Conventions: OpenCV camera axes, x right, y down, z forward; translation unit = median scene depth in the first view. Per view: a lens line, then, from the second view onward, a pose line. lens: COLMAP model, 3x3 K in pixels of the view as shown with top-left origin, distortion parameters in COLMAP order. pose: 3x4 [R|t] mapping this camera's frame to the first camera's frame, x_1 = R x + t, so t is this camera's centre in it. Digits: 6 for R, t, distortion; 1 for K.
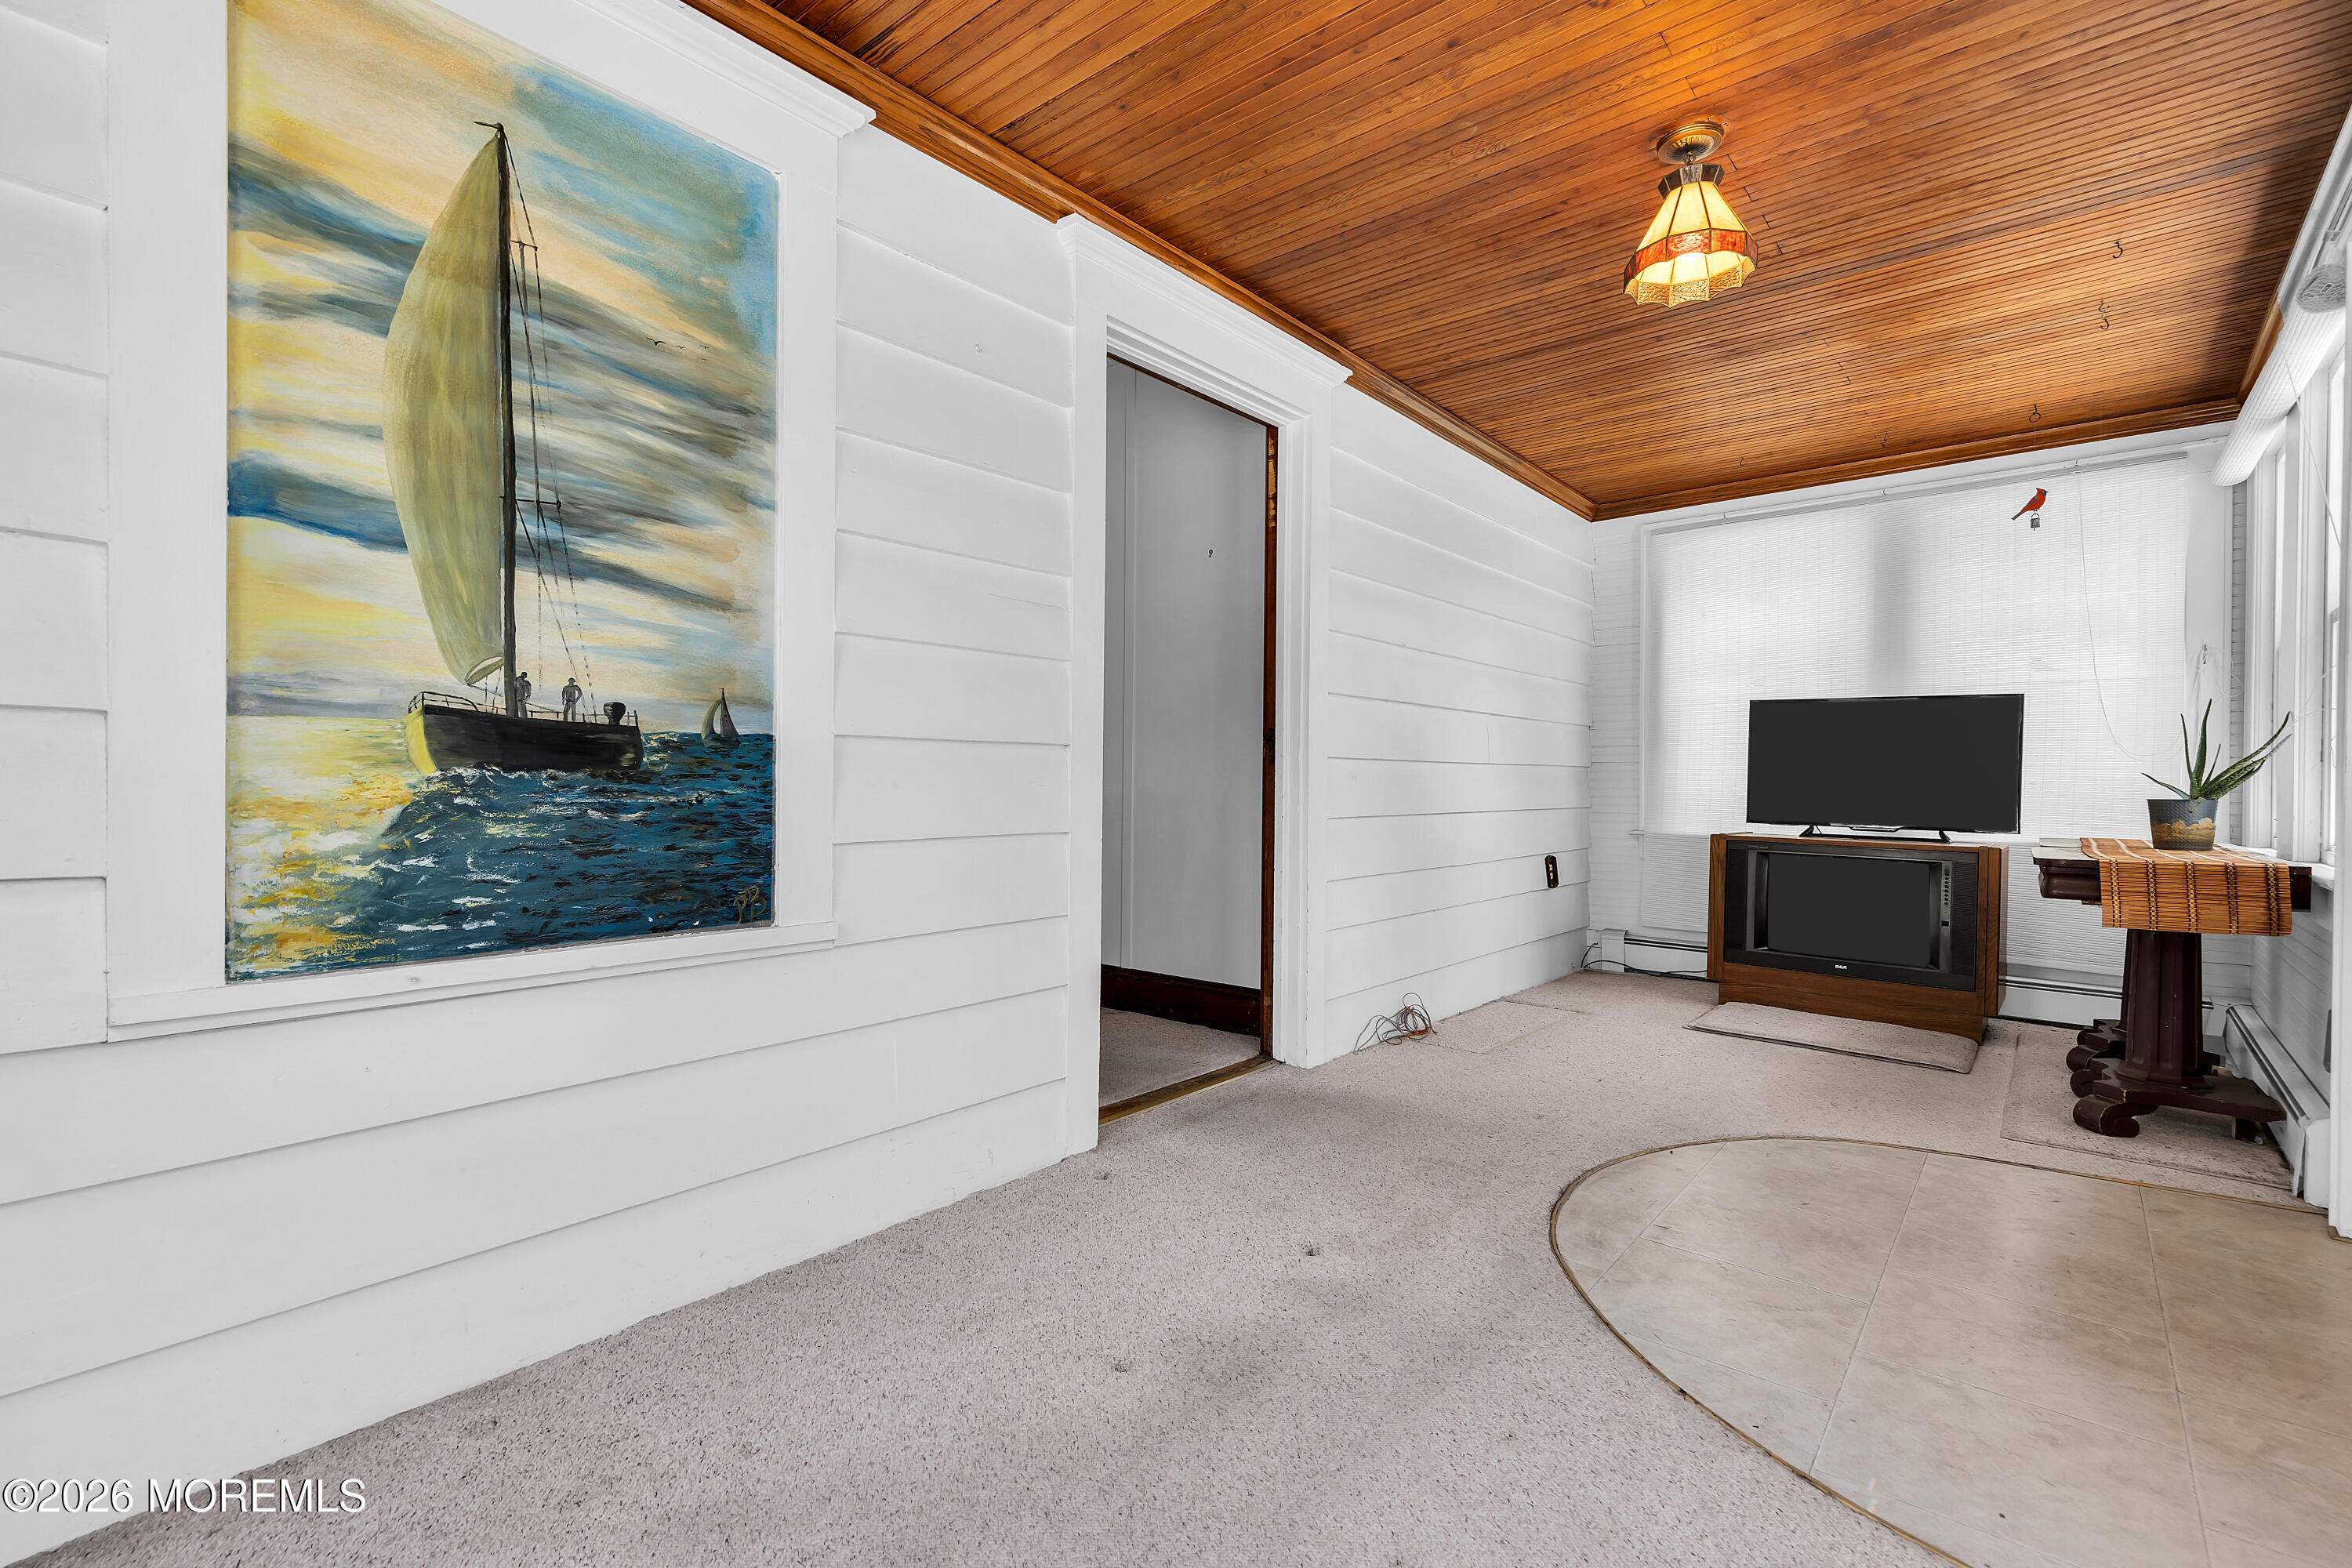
lens RADIAL K [[1068.1, 0, 1156.7], [0, 1068.1, 778.5], [0, 0, 1]] dist [0.001488, 0.000388]
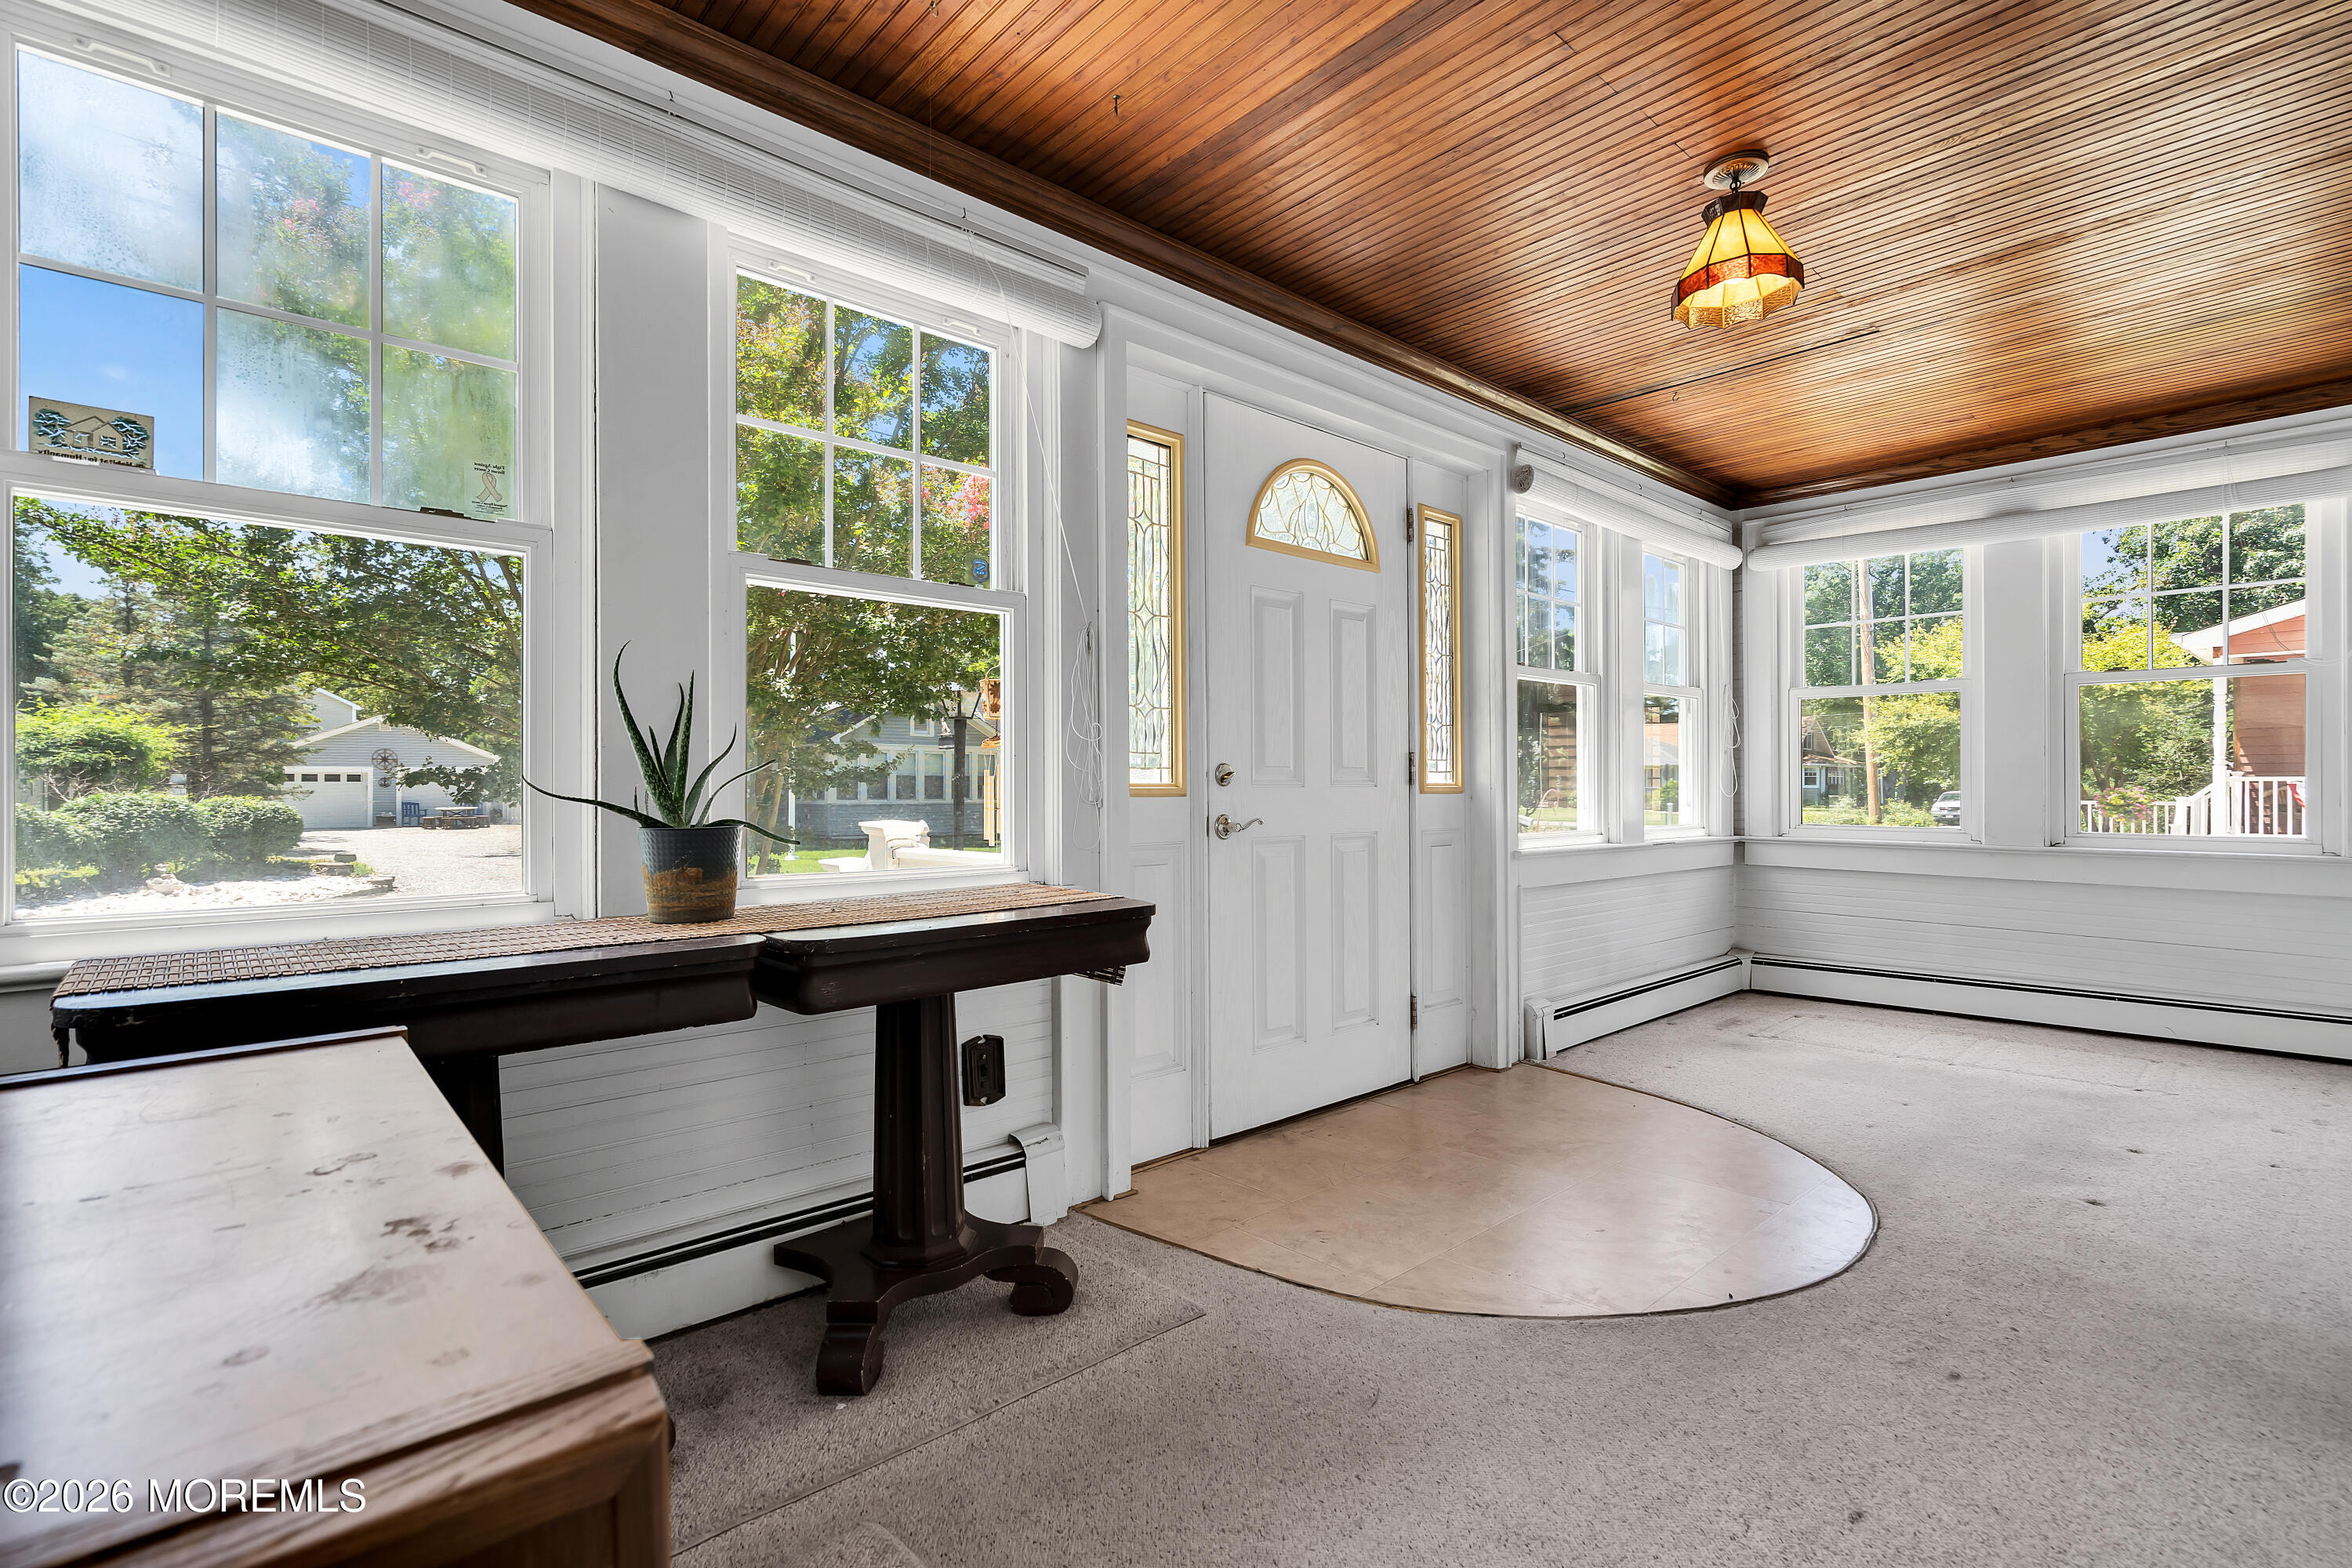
lens RADIAL K [[1068.1, 0, 1156.7], [0, 1068.1, 778.5], [0, 0, 1]] dist [0.001488, 0.000388]
pose [[-0.989644, -0.004319, 0.143479, 0.892741], [-0.005730, 0.999939, -0.009423, -0.001461], [-0.143430, -0.010148, -0.989608, 2.079150]]
